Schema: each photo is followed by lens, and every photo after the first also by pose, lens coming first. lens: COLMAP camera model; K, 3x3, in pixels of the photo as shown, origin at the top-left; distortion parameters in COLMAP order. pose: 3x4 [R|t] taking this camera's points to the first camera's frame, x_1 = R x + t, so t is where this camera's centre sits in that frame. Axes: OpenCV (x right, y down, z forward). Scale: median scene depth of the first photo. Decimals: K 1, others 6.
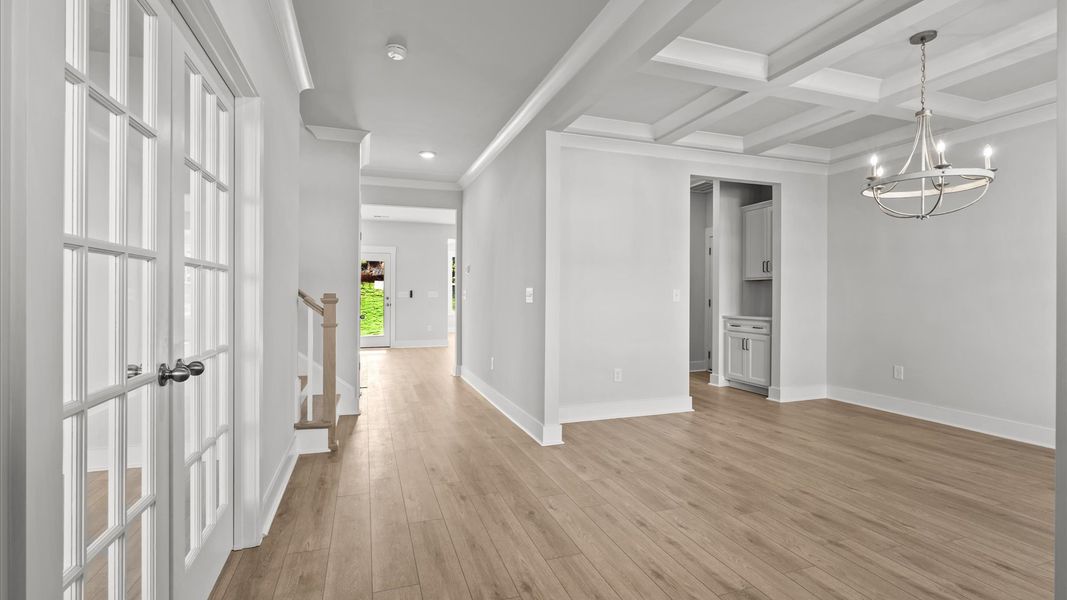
lens RADIAL K [[486.6, 0, 534.2], [0, 486.6, 293.7], [0, 0, 1]] dist [-0.004138, -0.000387]
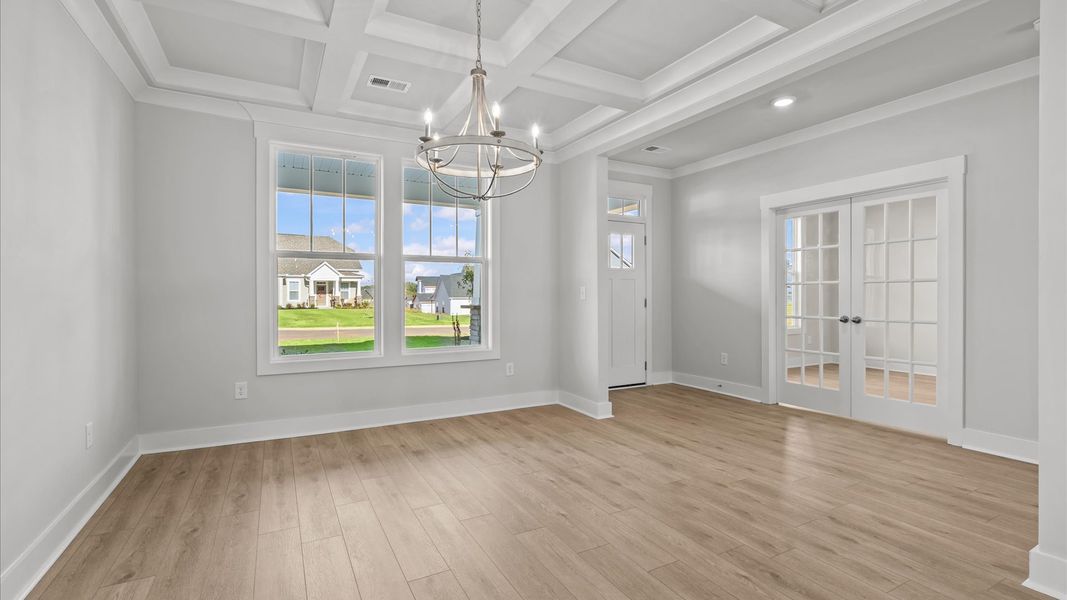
lens RADIAL K [[486.6, 0, 536.6], [0, 486.6, 302.9], [0, 0, 1]] dist [-0.004138, -0.000387]
pose [[-0.987156, 0.000324, -0.159759, 0.915056], [-0.000677, 0.999980, 0.006212, 0.017316], [0.159758, 0.006241, -0.987137, 2.014456]]
